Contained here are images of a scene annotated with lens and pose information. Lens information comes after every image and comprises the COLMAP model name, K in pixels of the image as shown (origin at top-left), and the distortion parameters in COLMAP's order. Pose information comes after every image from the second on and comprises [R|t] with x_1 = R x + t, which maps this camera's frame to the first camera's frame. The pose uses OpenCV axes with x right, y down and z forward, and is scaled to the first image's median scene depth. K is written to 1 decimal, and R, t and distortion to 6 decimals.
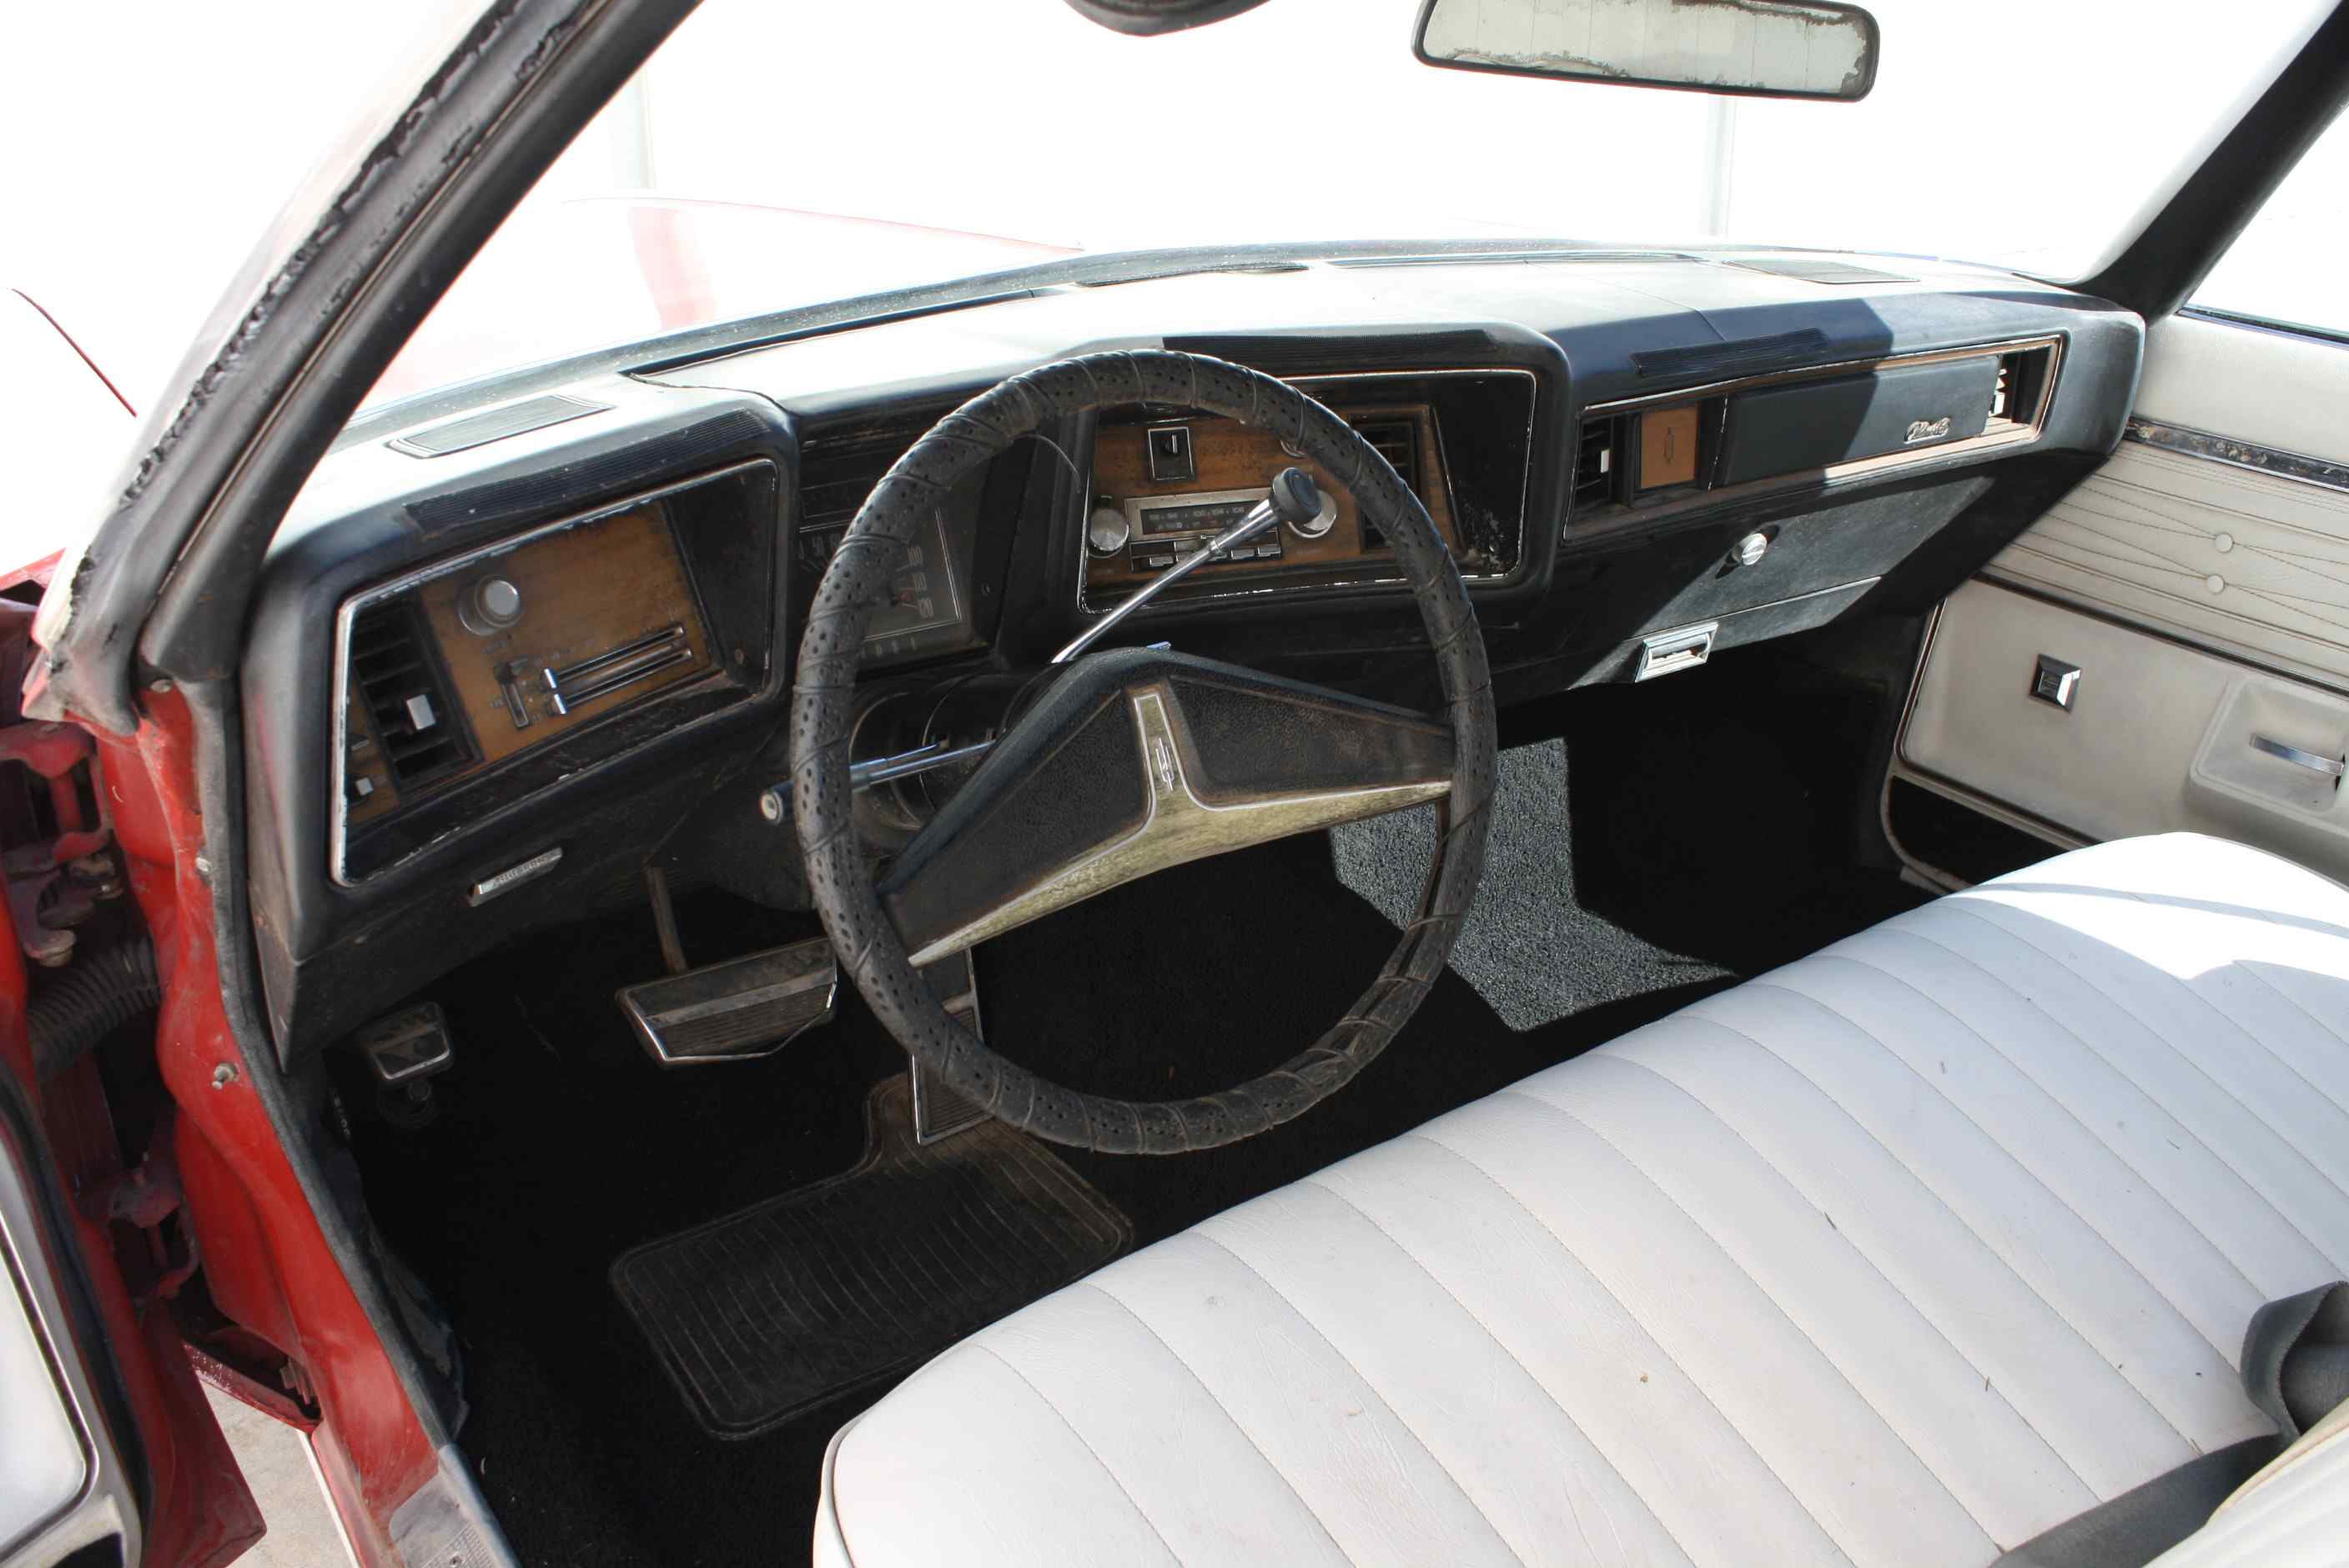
lens RADIAL K [[2027.1, 0, 1187.7], [0, 2027.1, 785.9], [0, 0, 1]] dist [-0.170119, 0.163276]
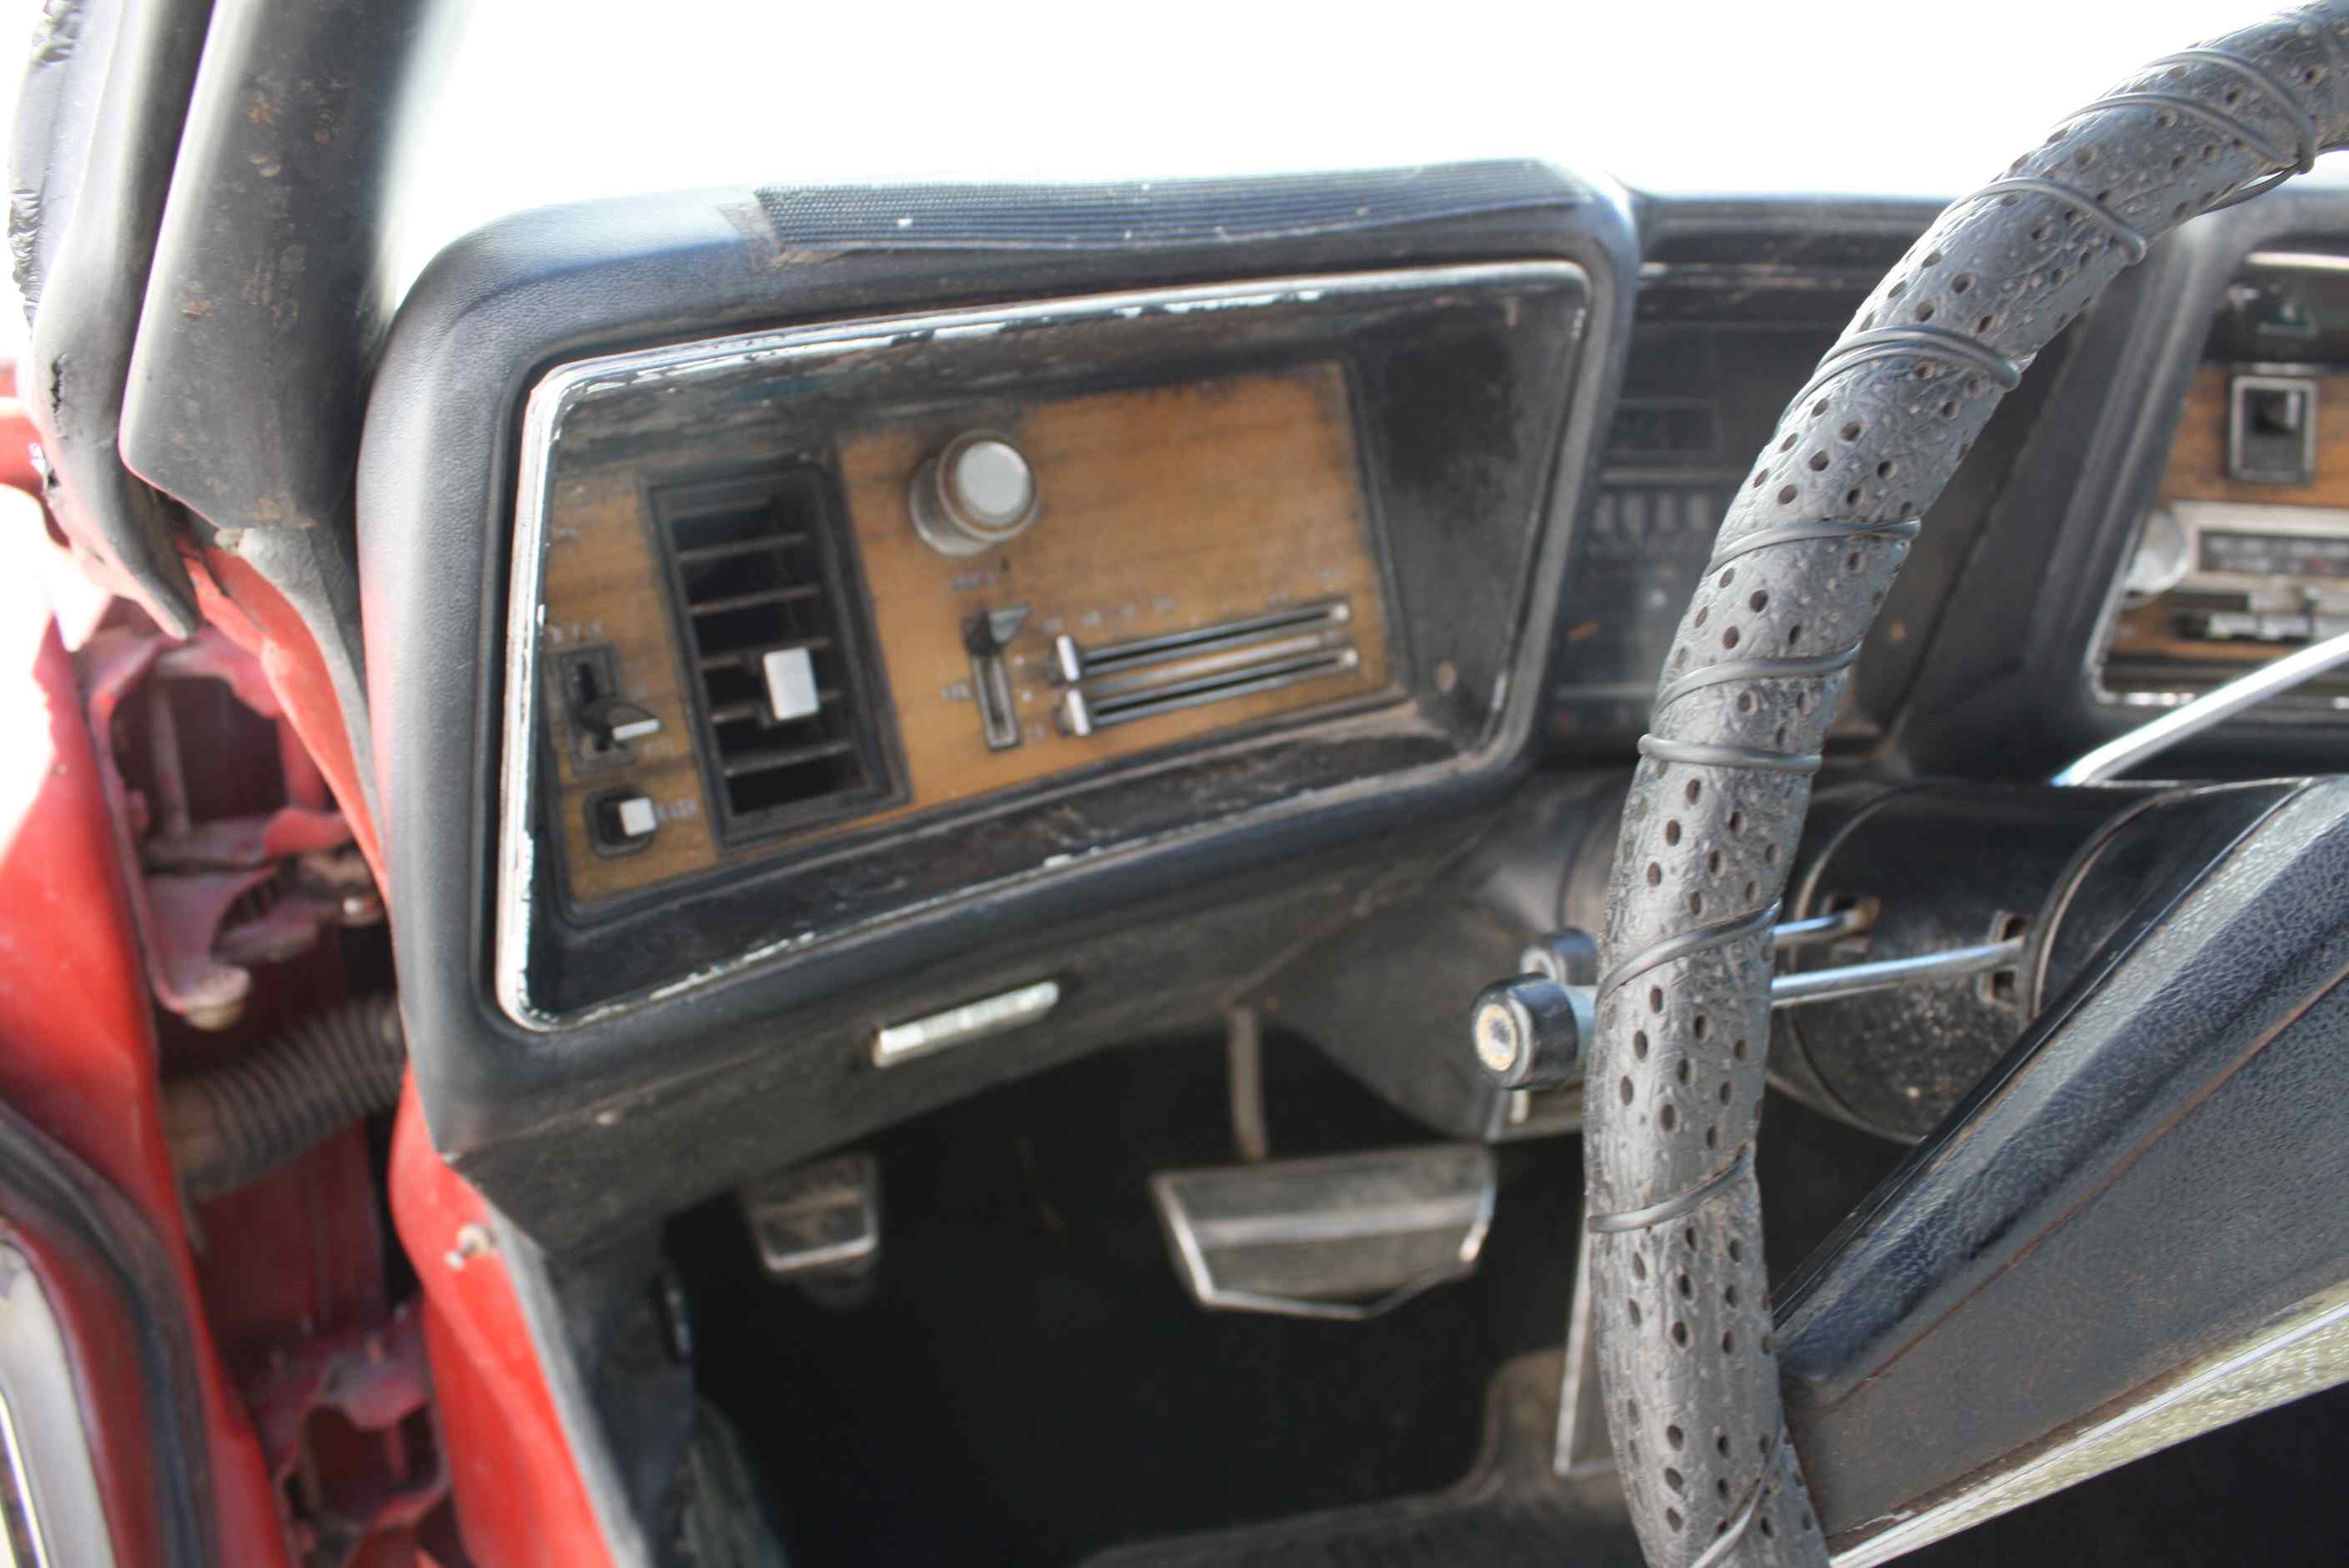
lens RADIAL K [[2027.1, 0, 1187.7], [0, 2027.1, 785.9], [0, 0, 1]] dist [-0.170119, 0.163276]
pose [[0.939470, 0.149332, -0.308376, -0.127097], [-0.163019, 0.986441, -0.018951, -0.017318], [0.301365, 0.068076, 0.951076, 0.512401]]
